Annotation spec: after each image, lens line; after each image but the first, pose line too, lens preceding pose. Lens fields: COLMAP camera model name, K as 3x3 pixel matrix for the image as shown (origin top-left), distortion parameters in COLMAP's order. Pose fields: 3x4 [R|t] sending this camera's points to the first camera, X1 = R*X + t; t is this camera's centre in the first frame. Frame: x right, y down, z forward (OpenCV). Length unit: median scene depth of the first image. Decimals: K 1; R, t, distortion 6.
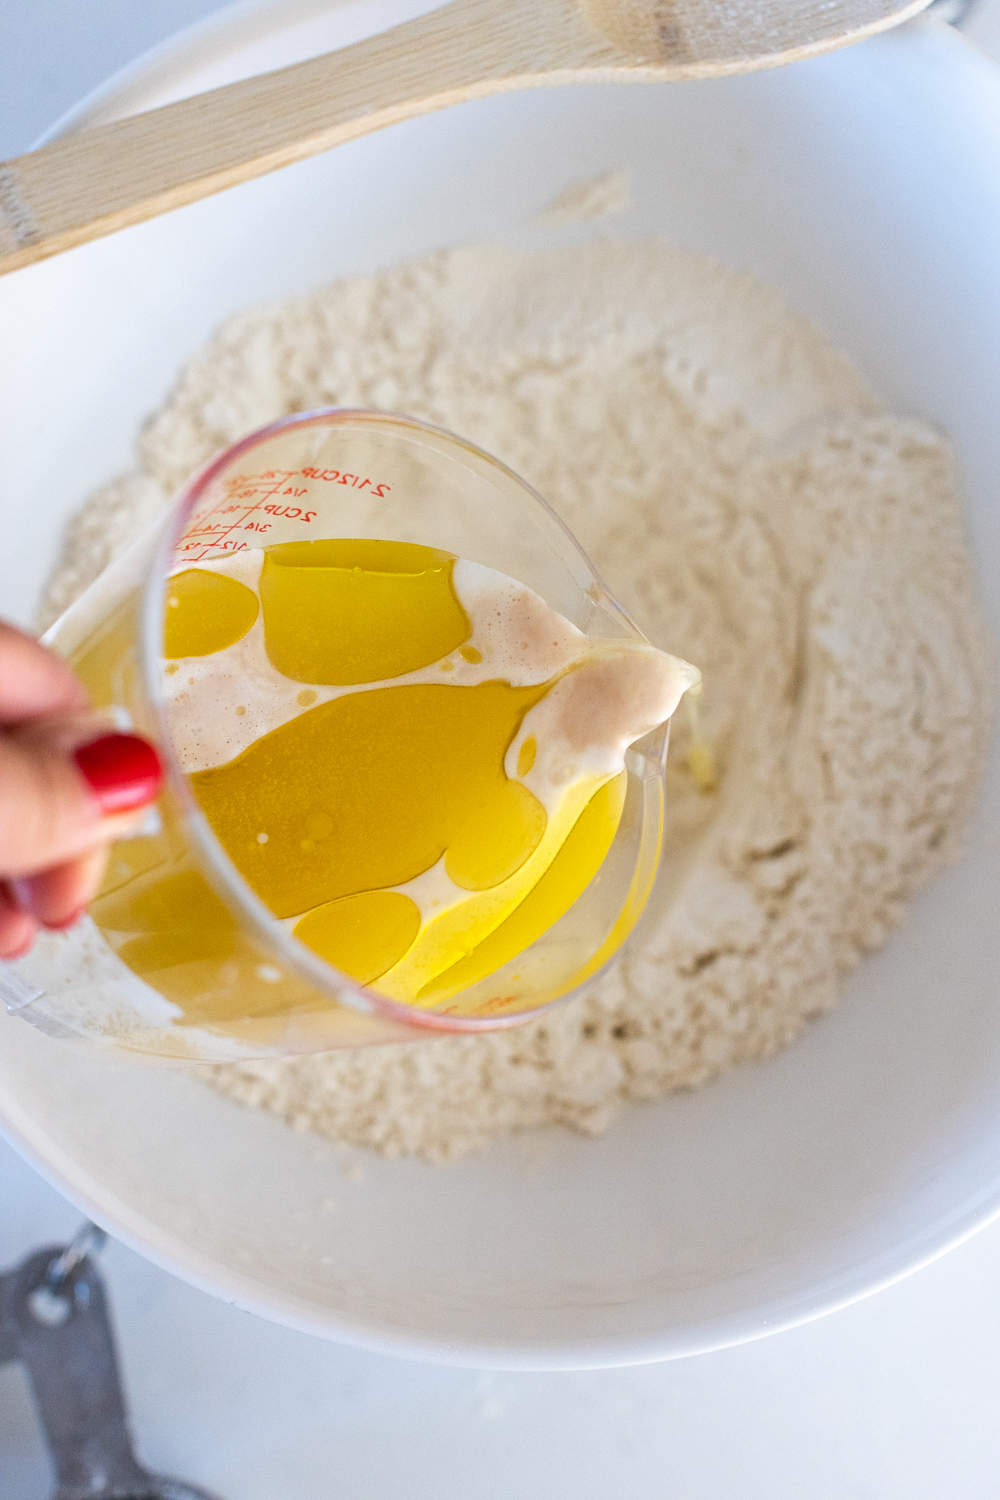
lens RADIAL K [[2629.6, 0, 500.0], [0, 2629.6, 750.0], [0, 0, 1]] dist [-0.127098, -0.035474]
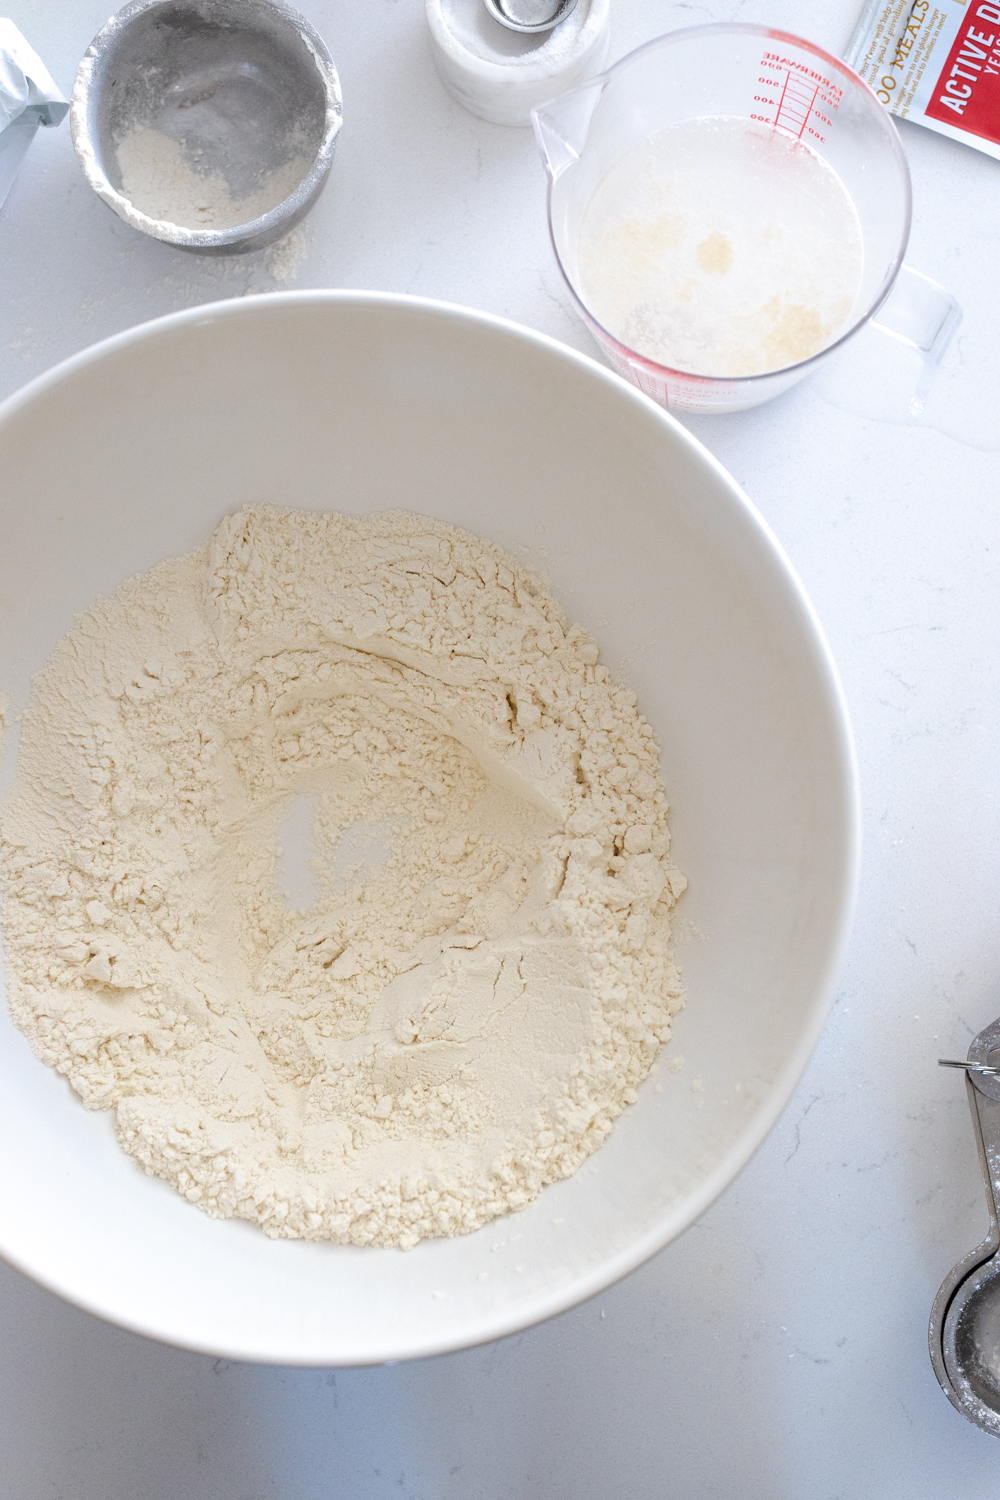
lens RADIAL K [[2629.6, 0, 500.0], [0, 2629.6, 750.0], [0, 0, 1]] dist [-0.127098, -0.035474]
pose [[0.227645, -0.964096, 0.136734, -0.102092], [0.963454, 0.243368, 0.111933, -0.113456], [-0.141191, 0.106256, 0.984264, -0.323800]]
